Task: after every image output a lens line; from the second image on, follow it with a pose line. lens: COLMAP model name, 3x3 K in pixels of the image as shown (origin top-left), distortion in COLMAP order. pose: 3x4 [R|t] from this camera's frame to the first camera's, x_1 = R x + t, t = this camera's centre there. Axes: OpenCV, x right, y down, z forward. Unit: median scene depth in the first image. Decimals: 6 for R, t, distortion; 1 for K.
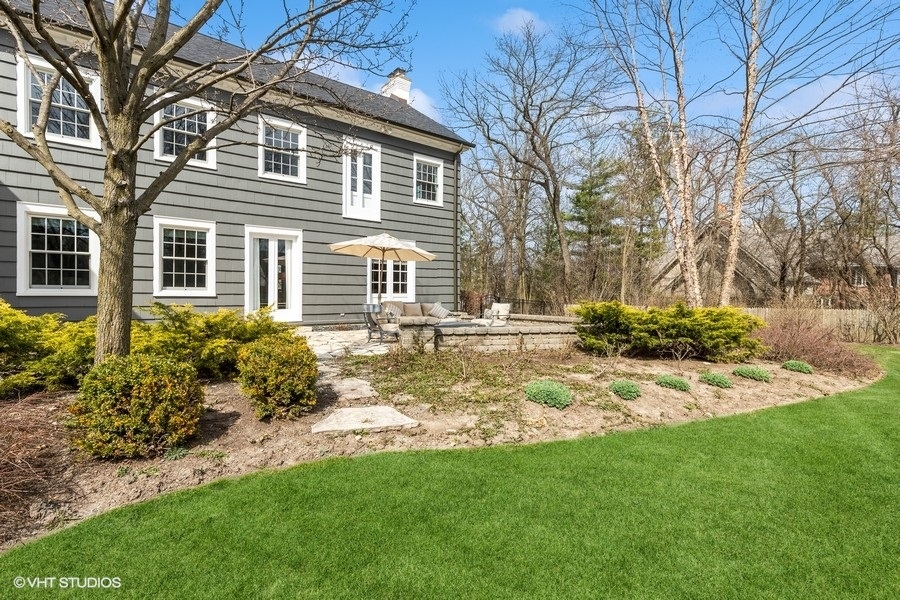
lens RADIAL K [[406.4, 0, 452.4], [0, 406.4, 297.2], [0, 0, 1]] dist [0.002963, 0.000239]
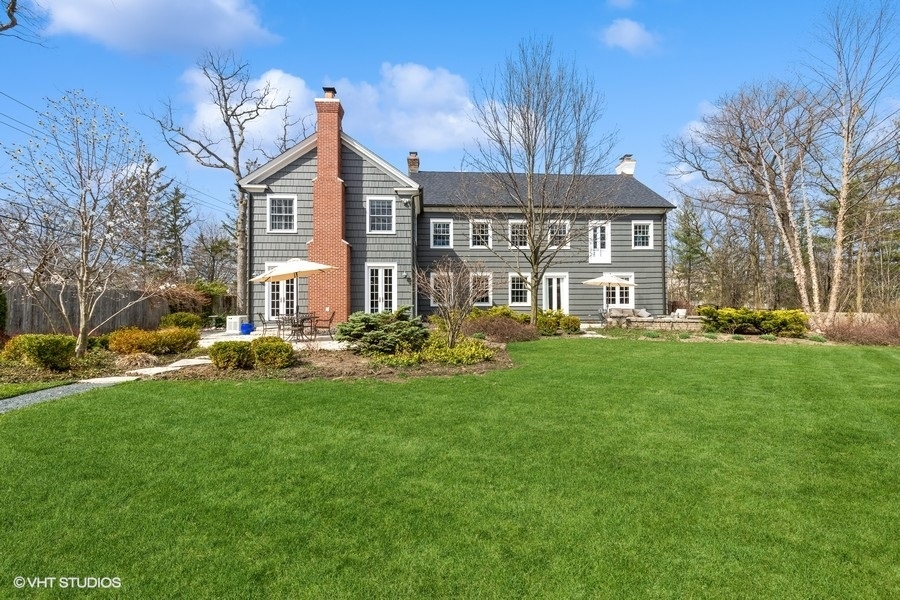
lens RADIAL K [[406.4, 0, 452.4], [0, 406.4, 297.2], [0, 0, 1]] dist [0.002963, 0.000239]
pose [[0.824579, -0.018224, -0.565453, 0.252073], [0.004420, 0.999658, -0.025772, 0.003938], [0.565730, 0.018752, 0.824378, -0.847768]]
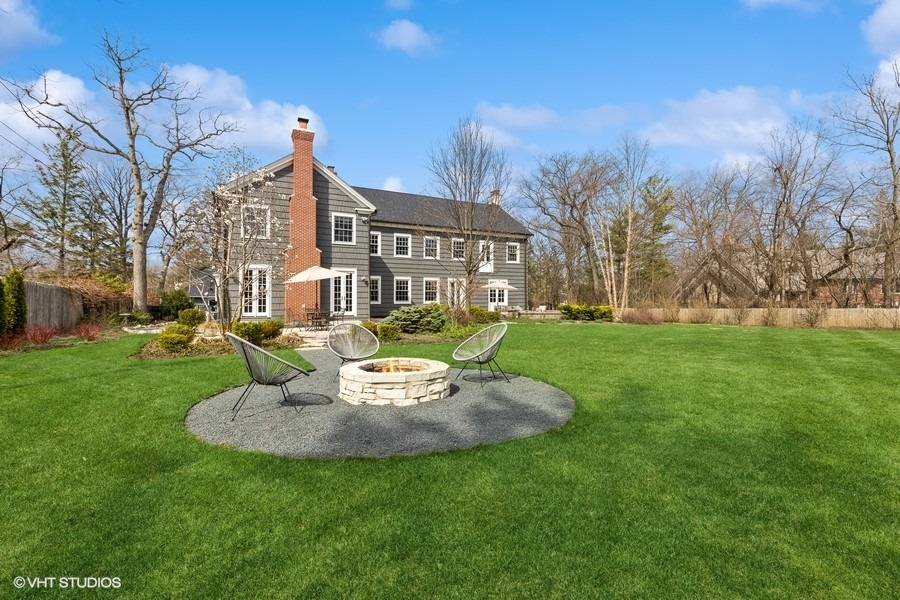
lens RADIAL K [[406.4, 0, 452.4], [0, 406.4, 297.2], [0, 0, 1]] dist [0.002963, 0.000239]
pose [[0.983092, -0.009607, -0.182858, 0.023433], [0.006002, 0.999777, -0.020254, 0.007793], [0.183012, 0.018814, 0.982931, -1.418525]]
